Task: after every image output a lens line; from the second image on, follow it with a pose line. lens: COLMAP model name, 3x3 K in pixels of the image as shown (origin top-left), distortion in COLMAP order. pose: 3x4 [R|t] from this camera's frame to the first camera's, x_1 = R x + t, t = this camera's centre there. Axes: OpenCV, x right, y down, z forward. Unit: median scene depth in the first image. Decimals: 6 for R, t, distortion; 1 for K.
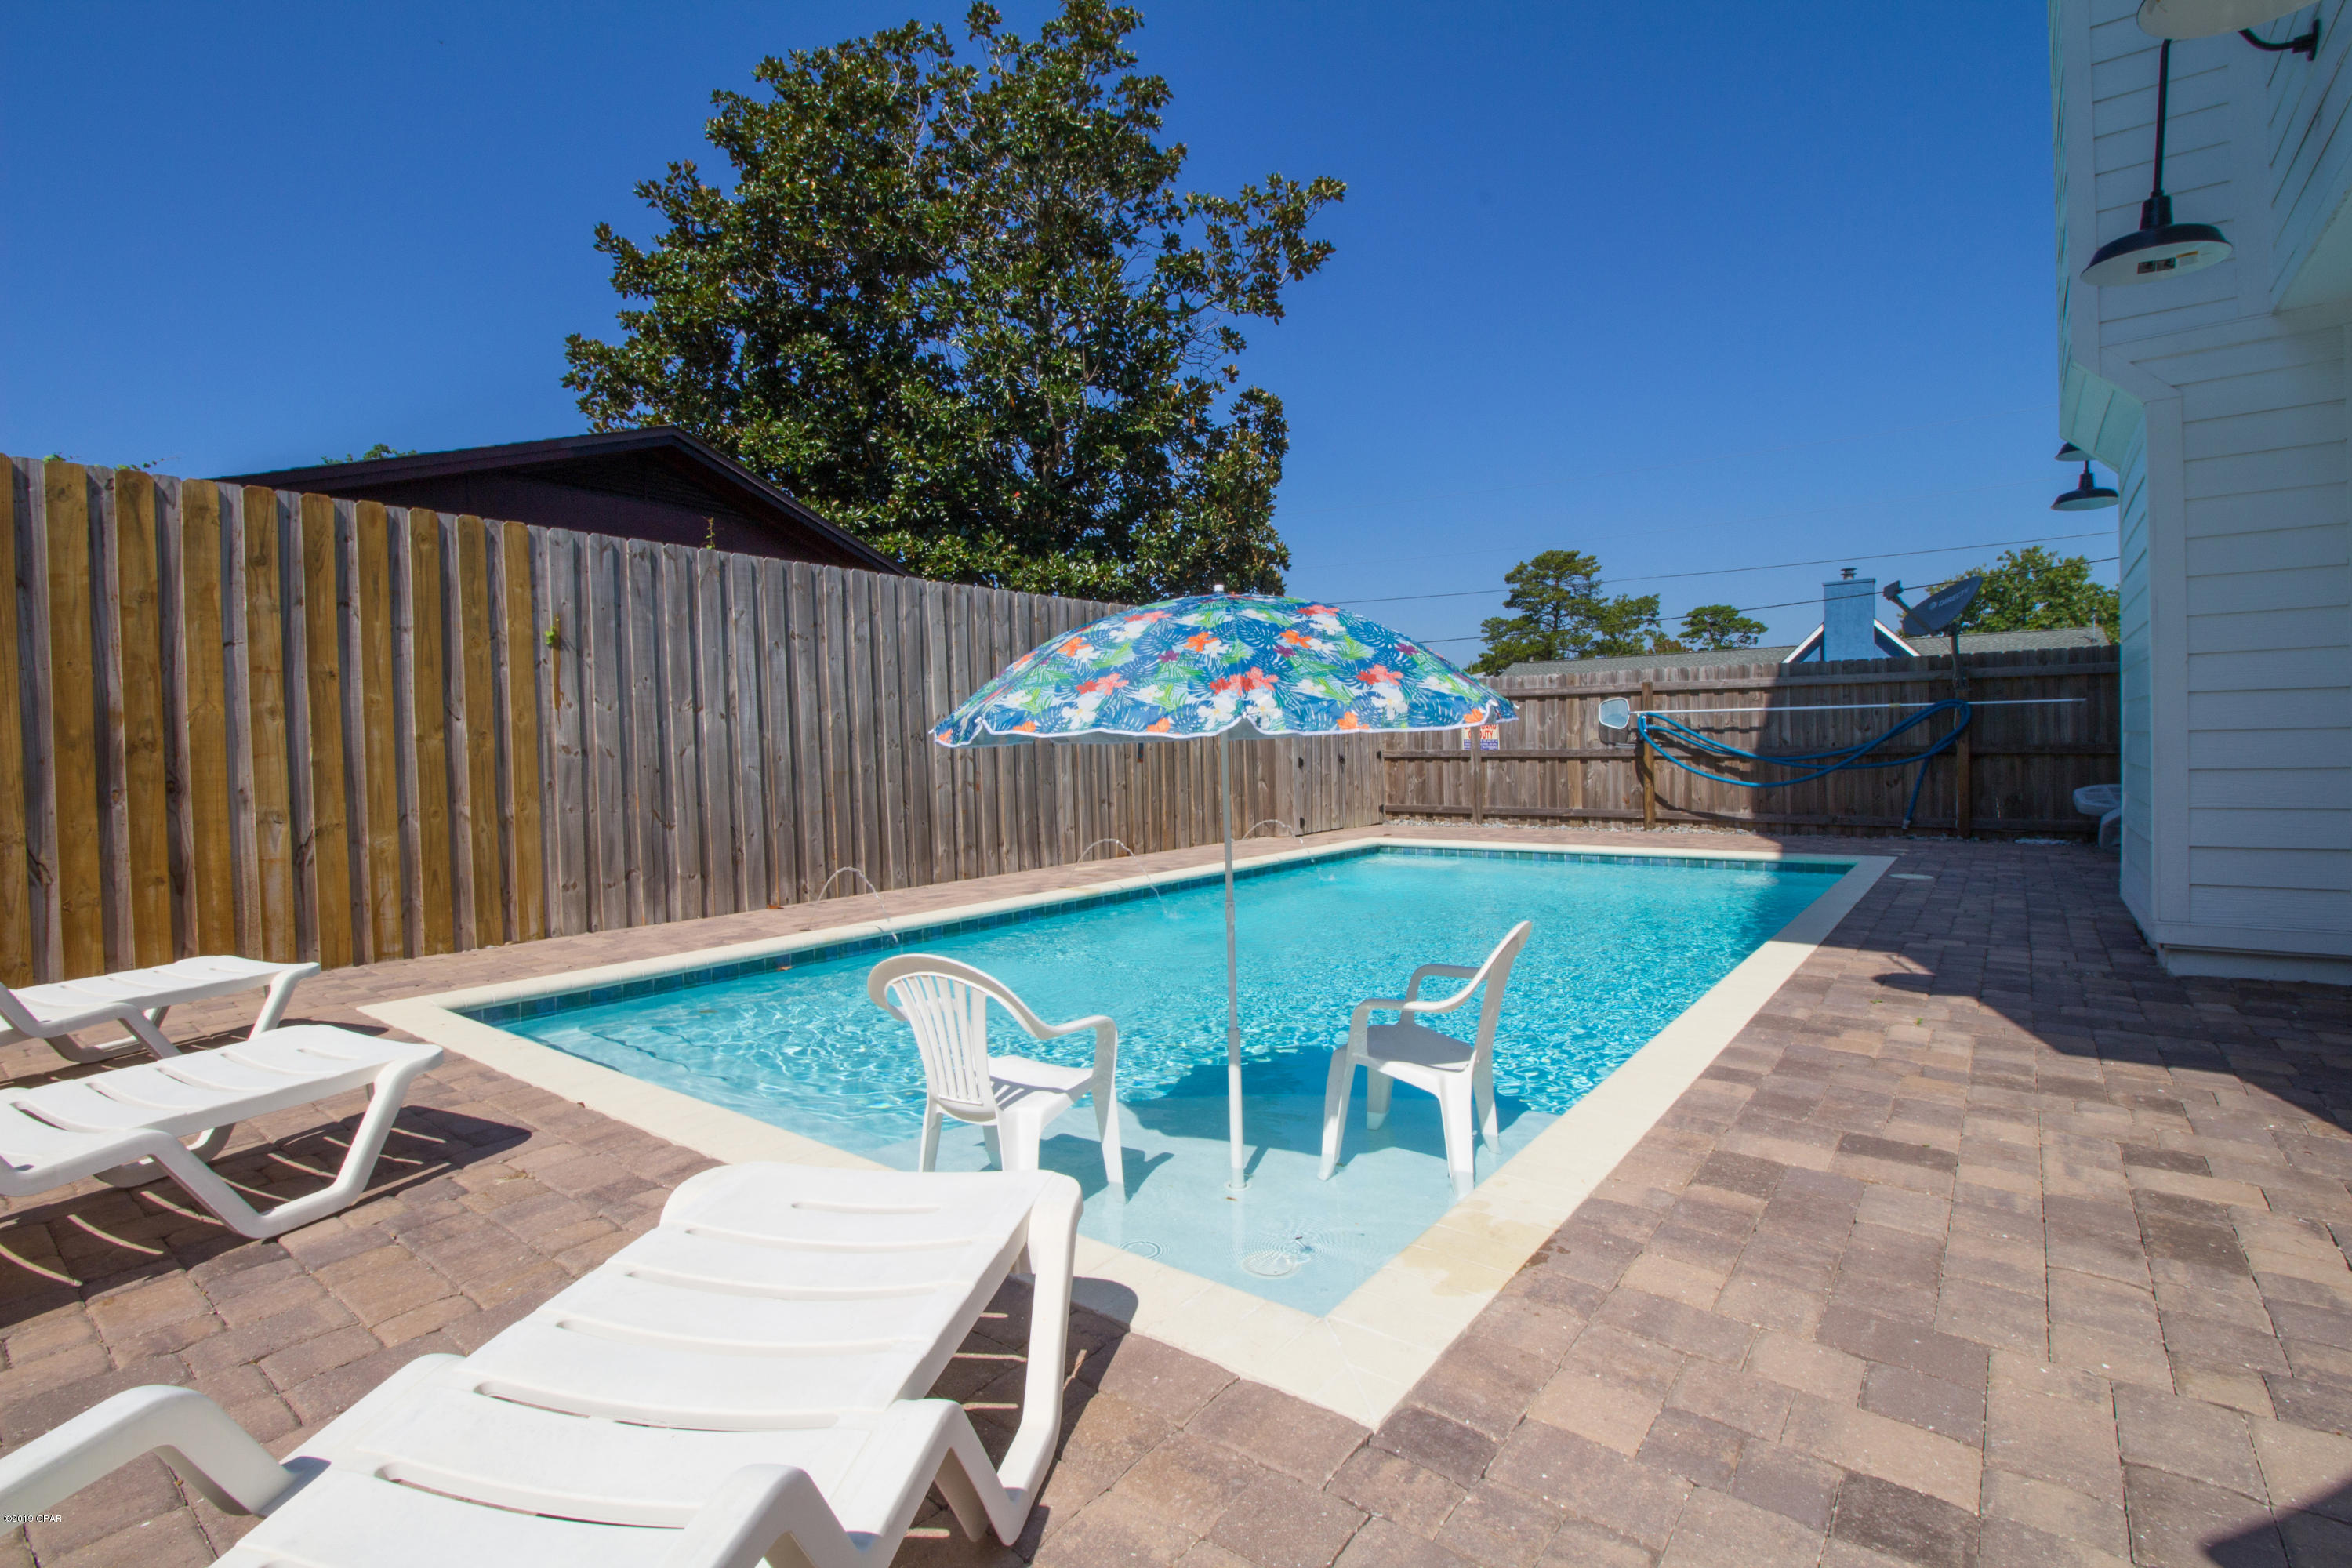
lens RADIAL K [[1075.7, 0, 1177.2], [0, 1075.7, 770.7], [0, 0, 1]] dist [-0.004012, -0.011654]
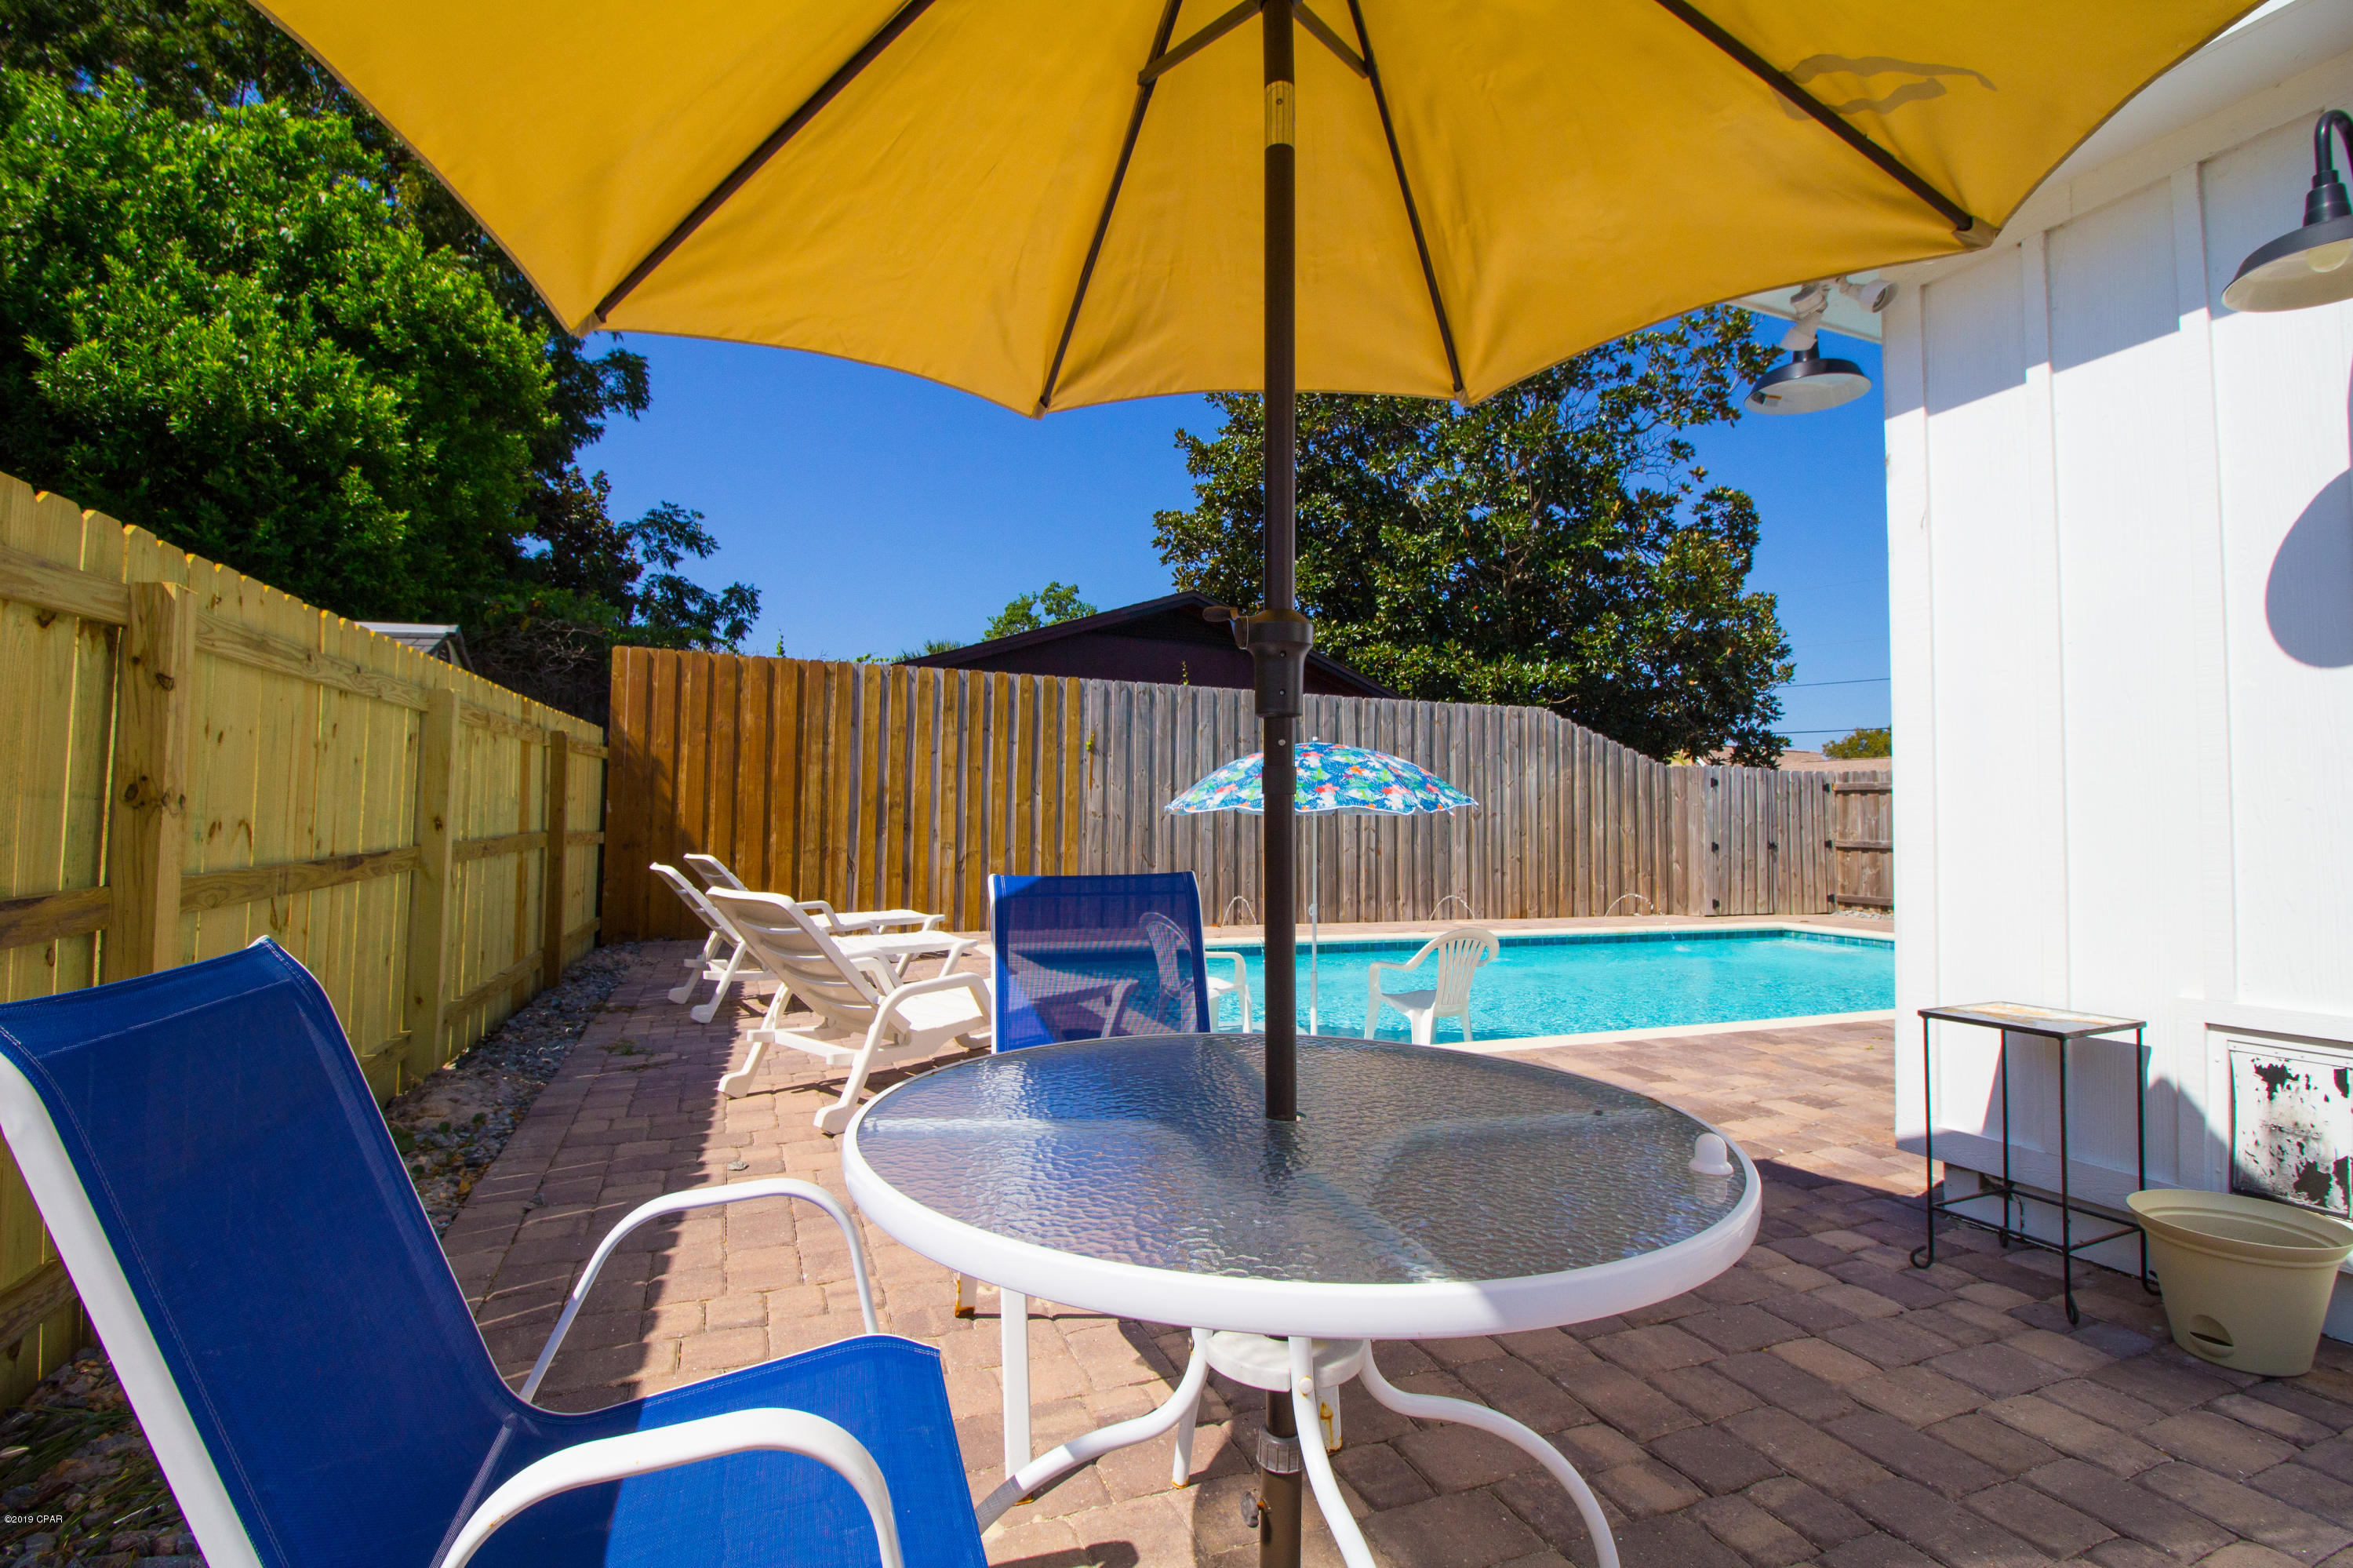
lens RADIAL K [[1076.2, 0, 1182.5], [0, 1076.2, 772.6], [0, 0, 1]] dist [-0.004012, -0.011654]
pose [[0.864637, 0.010094, -0.502295, 0.303671], [-0.043985, 0.997480, -0.055670, 0.002157], [0.500468, 0.070228, 0.862902, -0.287270]]
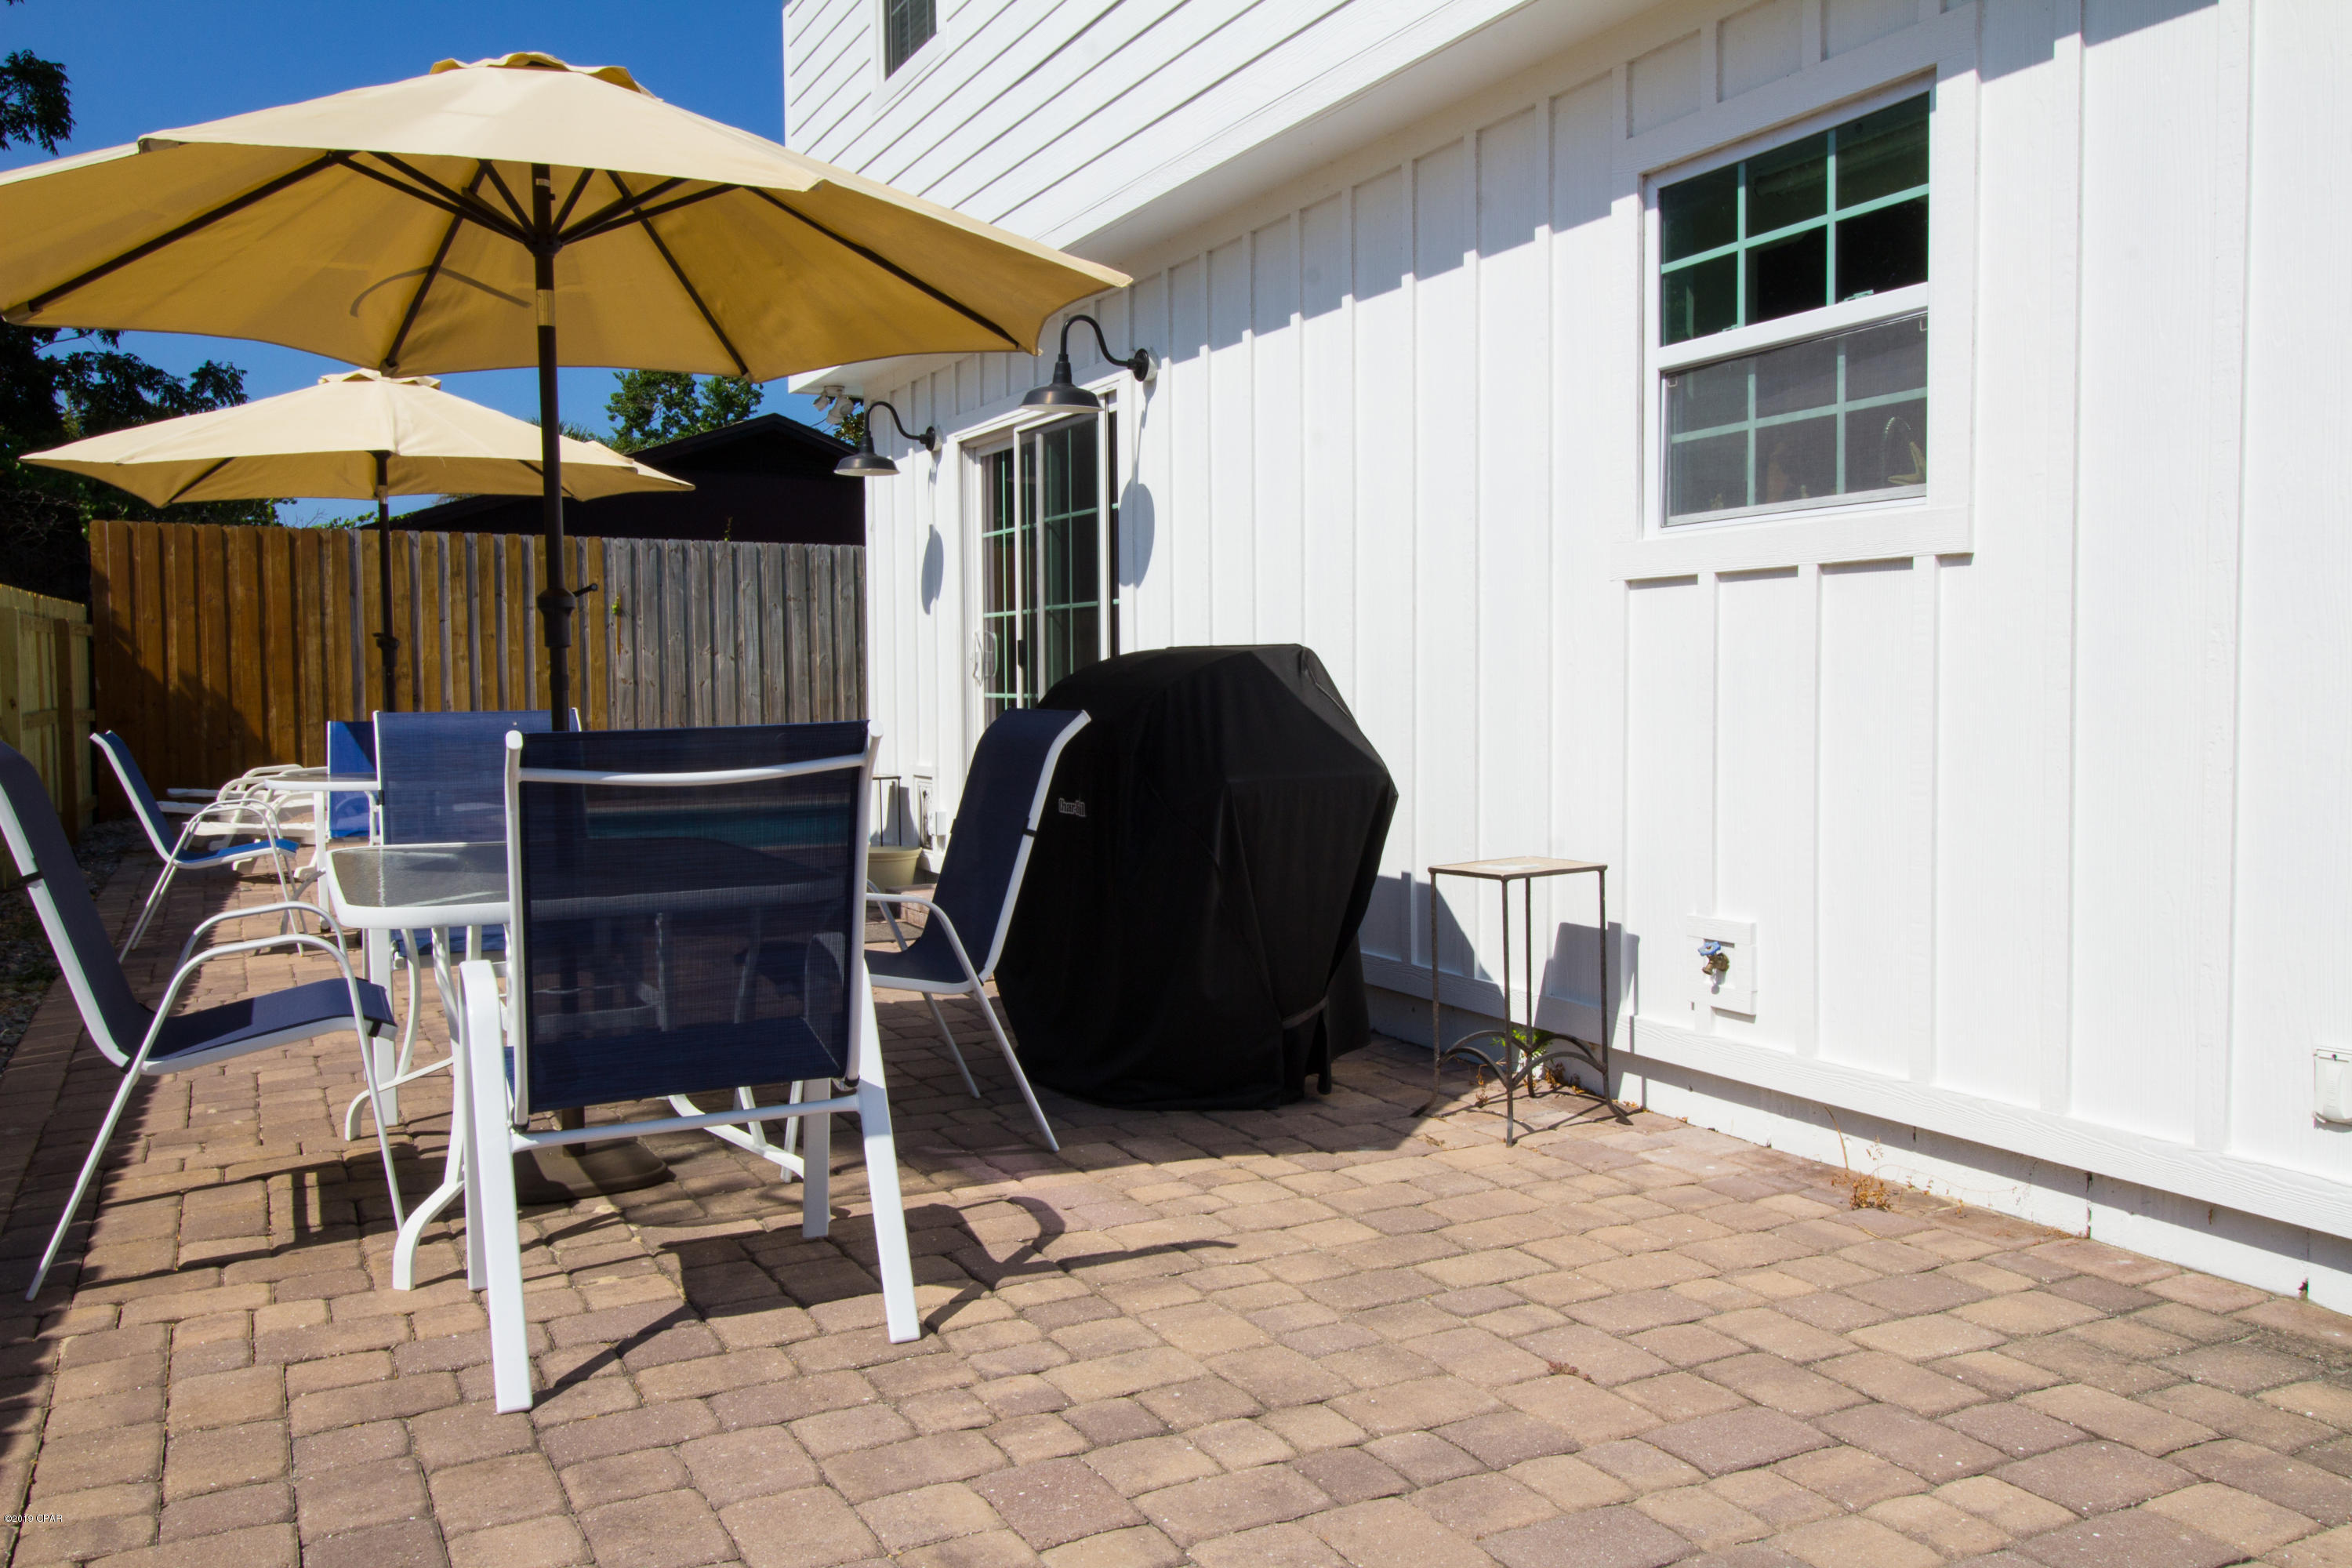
lens RADIAL K [[1827.7, 0, 1174.7], [0, 1827.7, 763.4], [0, 0, 1]] dist [0.012862, -0.013868]
pose [[0.903467, 0.035927, -0.427149, 1.067139], [-0.024050, 0.999160, 0.033168, -0.006189], [0.427982, -0.019693, 0.903572, -0.873153]]
